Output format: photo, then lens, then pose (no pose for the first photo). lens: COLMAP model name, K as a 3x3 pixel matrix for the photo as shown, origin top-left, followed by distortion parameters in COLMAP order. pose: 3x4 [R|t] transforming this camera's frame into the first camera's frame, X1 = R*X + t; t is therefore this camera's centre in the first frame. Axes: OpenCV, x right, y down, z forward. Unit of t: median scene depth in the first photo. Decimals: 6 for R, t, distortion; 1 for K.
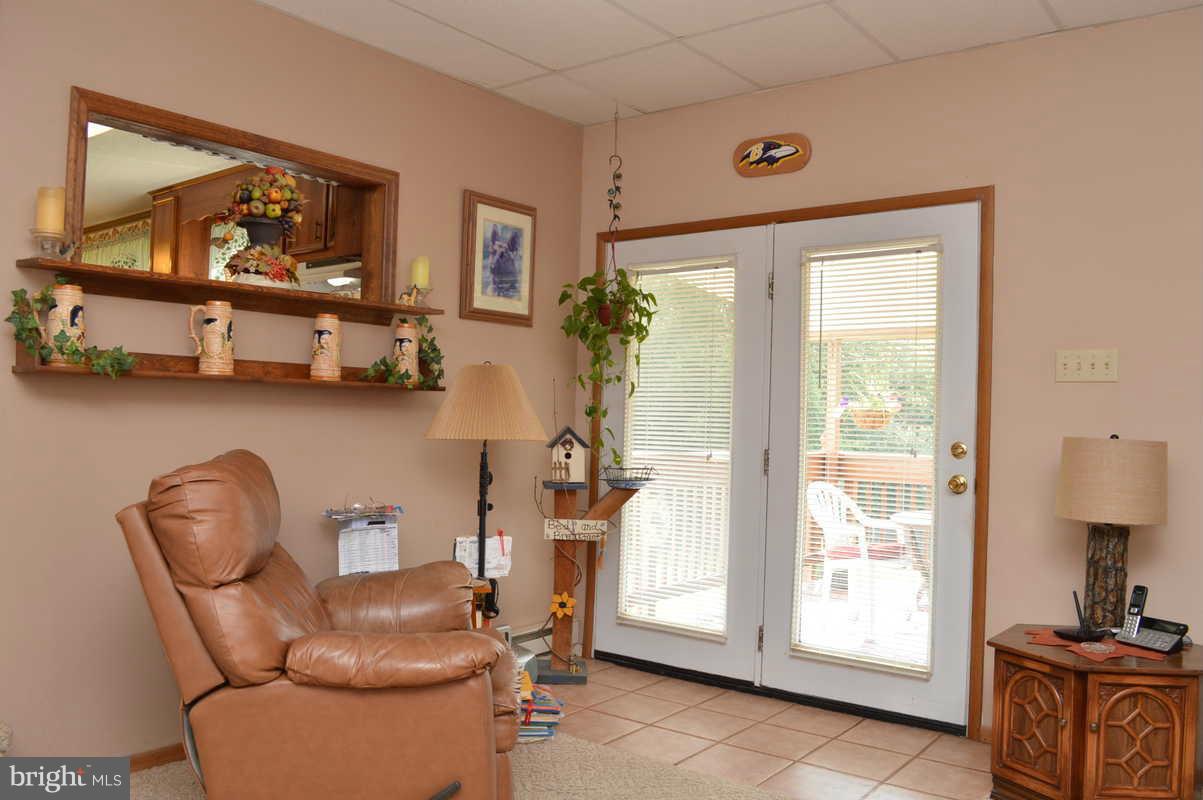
lens RADIAL K [[967.9, 0, 601.5], [0, 967.9, 400.0], [0, 0, 1]] dist [-0.078364, 0.002450]
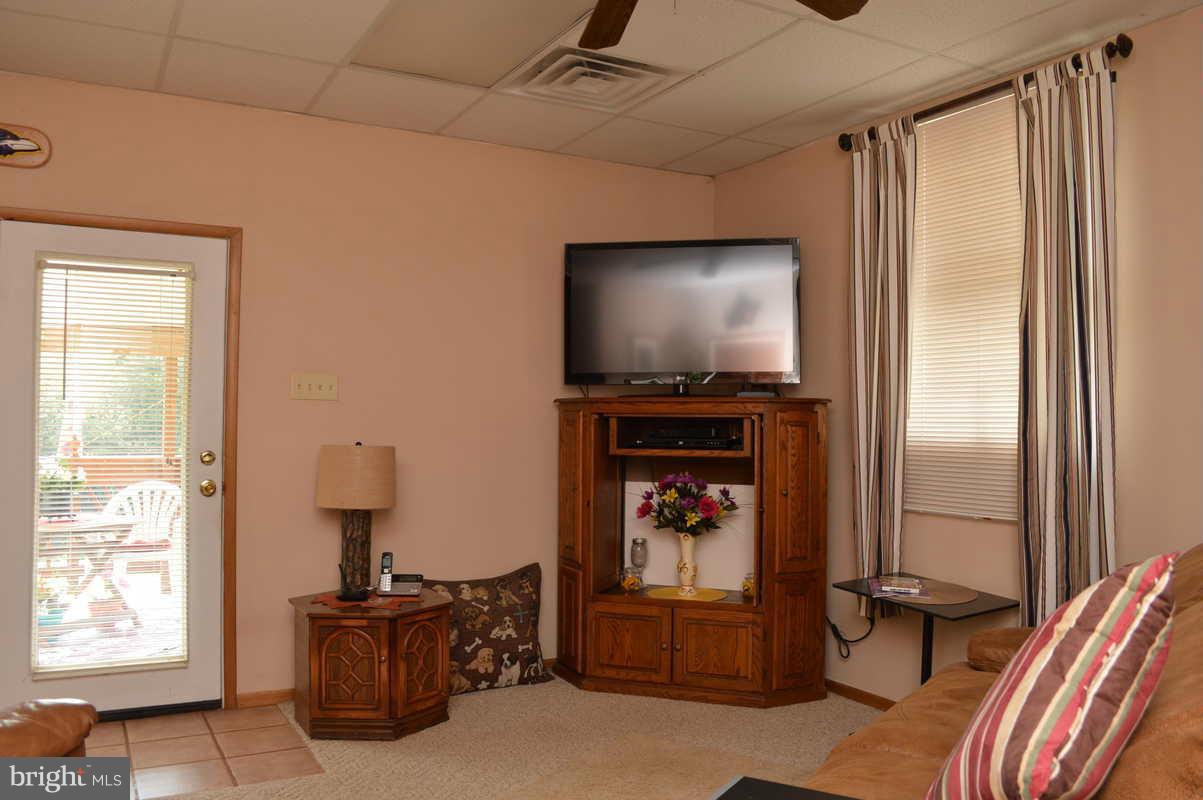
lens RADIAL K [[967.9, 0, 601.5], [0, 967.9, 400.0], [0, 0, 1]] dist [-0.078364, 0.002450]
pose [[0.392428, 0.005549, 0.919766, -0.520911], [-0.018708, 0.999823, 0.001950, -0.028640], [-0.919592, -0.017972, 0.392463, 0.148161]]
